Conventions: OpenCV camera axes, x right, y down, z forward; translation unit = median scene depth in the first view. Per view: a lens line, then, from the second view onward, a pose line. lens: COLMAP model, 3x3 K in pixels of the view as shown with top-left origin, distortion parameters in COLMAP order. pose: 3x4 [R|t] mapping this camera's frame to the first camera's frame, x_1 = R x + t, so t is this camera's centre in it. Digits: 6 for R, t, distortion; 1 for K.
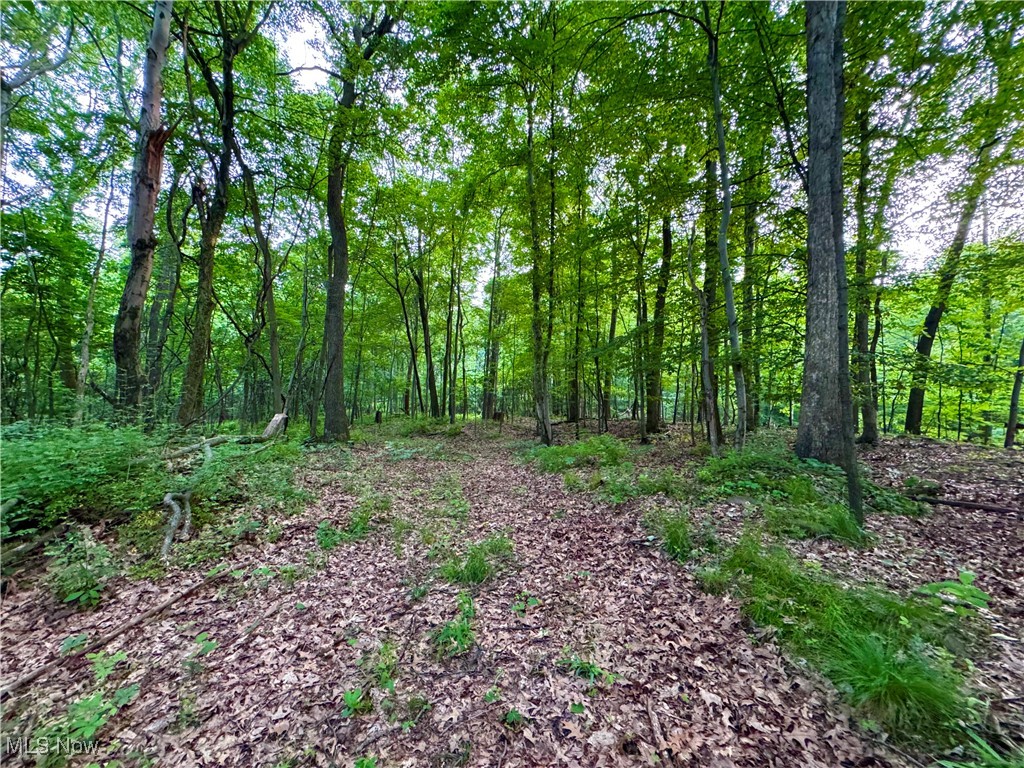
lens RADIAL K [[410.8, 0, 512.0], [0, 410.8, 384.0], [0, 0, 1]] dist [0.000342, 0.000223]
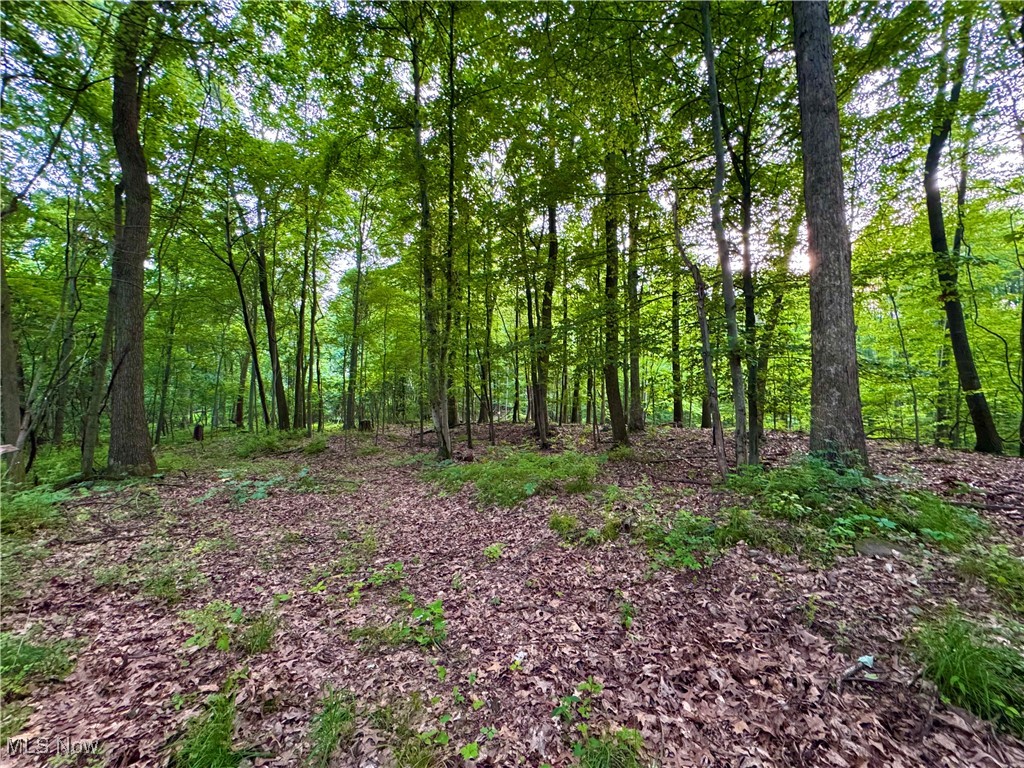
lens RADIAL K [[410.8, 0, 512.0], [0, 410.8, 384.0], [0, 0, 1]] dist [0.000342, 0.000223]
pose [[0.941952, -0.010703, 0.335576, -0.028601], [0.013427, 0.999893, -0.005799, 0.000937], [-0.335478, 0.009968, 0.941995, 0.068794]]
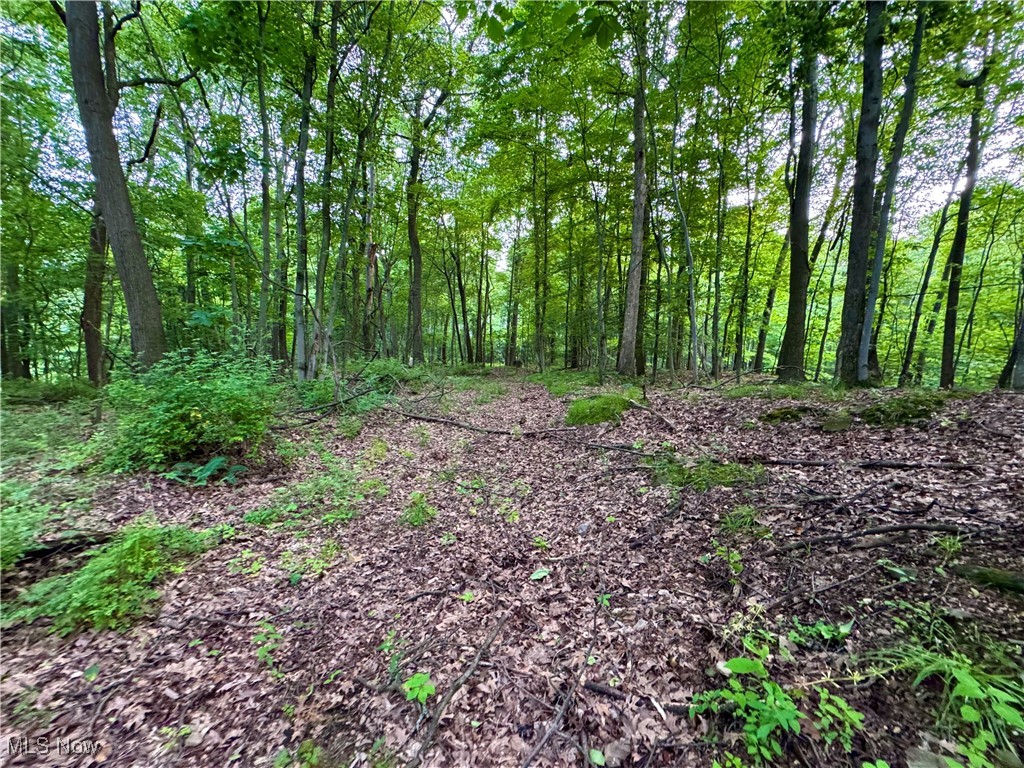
lens RADIAL K [[410.8, 0, 512.0], [0, 410.8, 384.0], [0, 0, 1]] dist [0.000342, 0.000223]
pose [[0.998149, 0.009192, -0.060125, 0.026904], [-0.002110, 0.993153, 0.116805, -0.010171], [0.060787, -0.116462, 0.991333, -0.288493]]
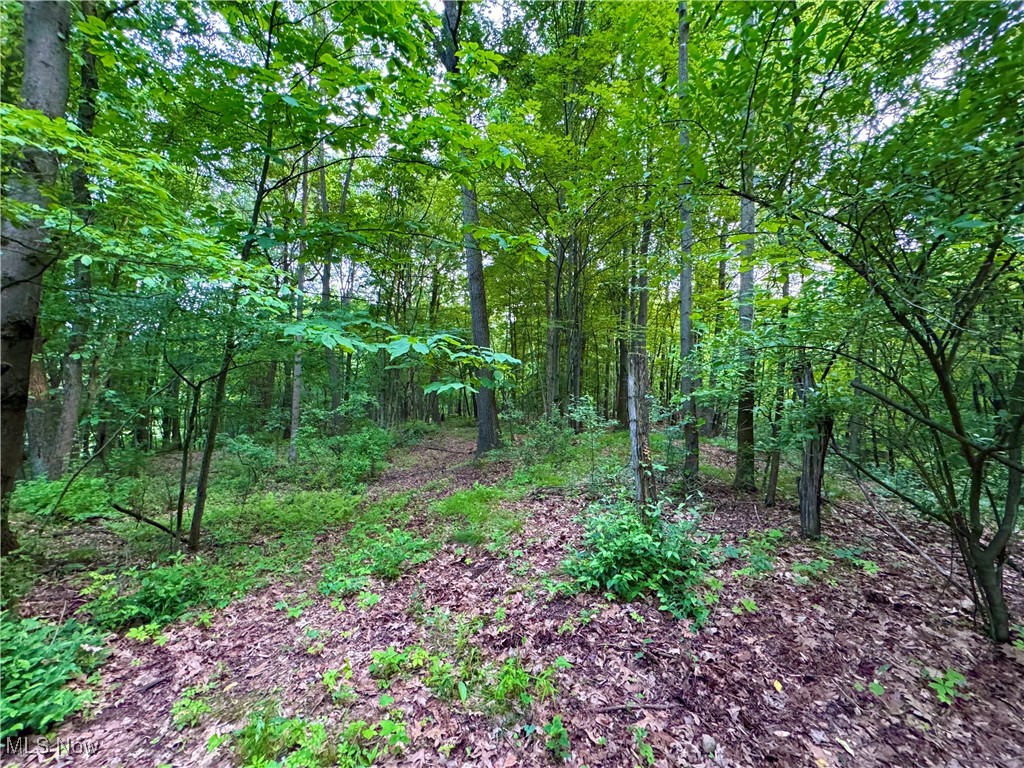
lens RADIAL K [[410.8, 0, 512.0], [0, 410.8, 384.0], [0, 0, 1]] dist [0.000342, 0.000223]
pose [[0.993260, -0.016069, -0.114788, 0.155892], [0.017333, 0.999800, 0.010018, -0.064230], [0.114604, -0.011940, 0.993339, -0.667258]]
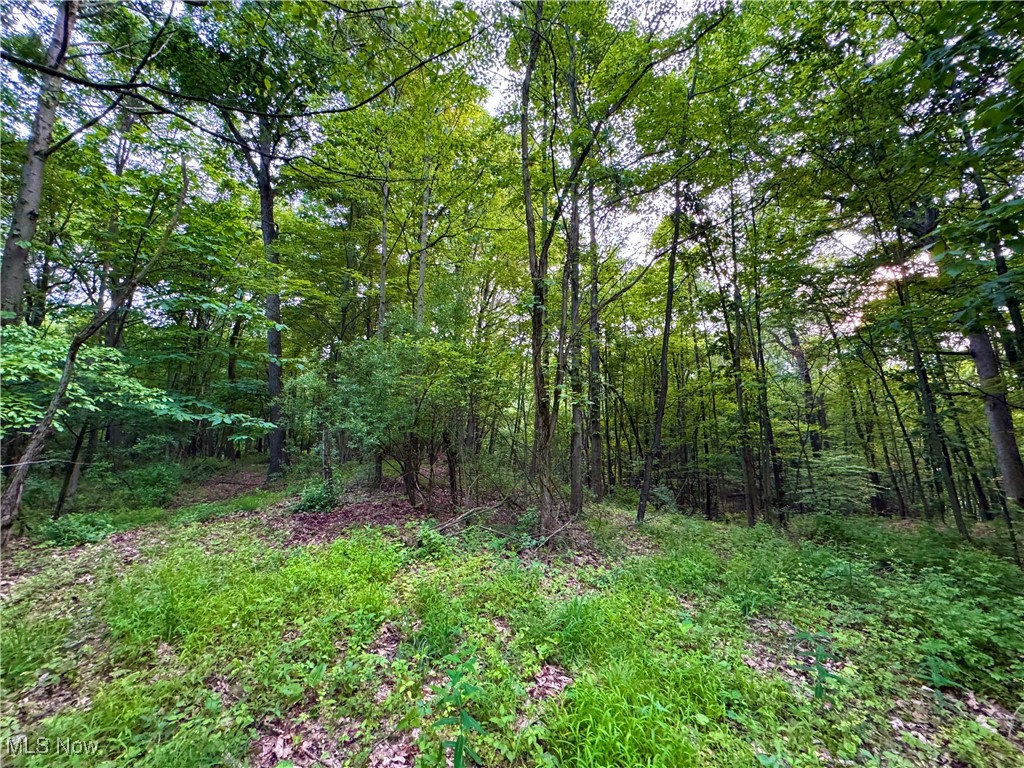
lens RADIAL K [[410.8, 0, 512.0], [0, 410.8, 384.0], [0, 0, 1]] dist [0.000342, 0.000223]
pose [[0.955470, 0.022355, 0.294239, 0.215085], [-0.002233, 0.997646, -0.068545, -0.079424], [-0.295078, 0.064835, 0.953271, -0.866801]]
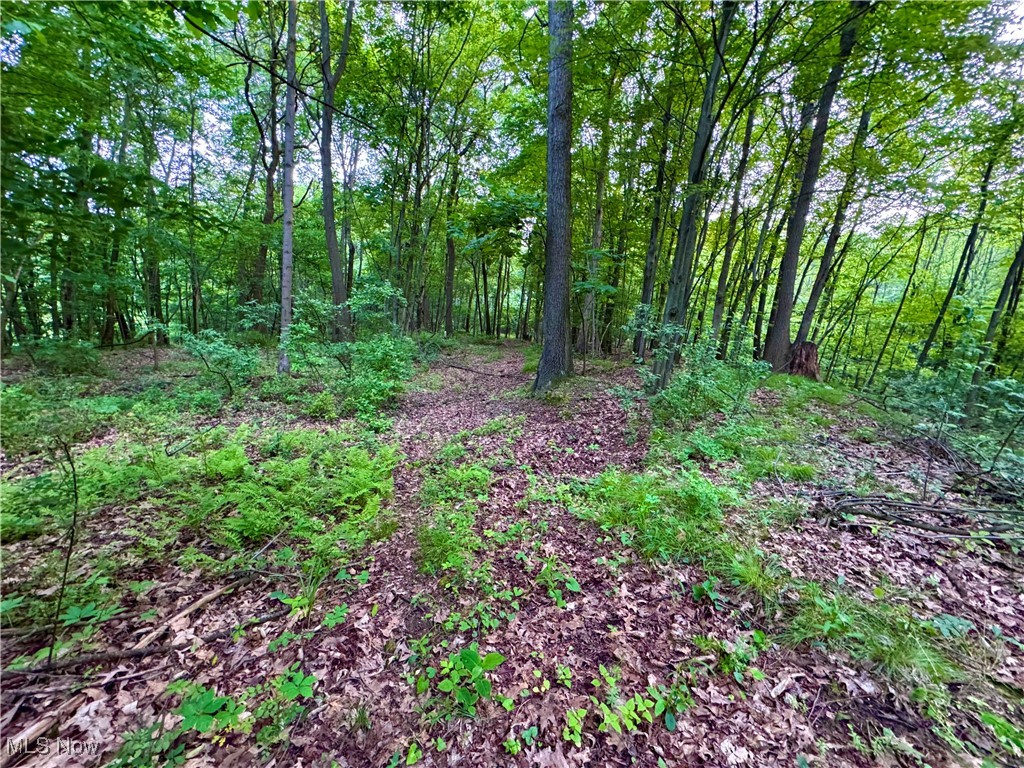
lens RADIAL K [[410.8, 0, 512.0], [0, 410.8, 384.0], [0, 0, 1]] dist [0.000342, 0.000223]
pose [[0.990870, 0.081910, -0.107088, 0.089721], [-0.059307, 0.978124, 0.199390, -0.048353], [0.121077, -0.191219, 0.974051, -0.562518]]
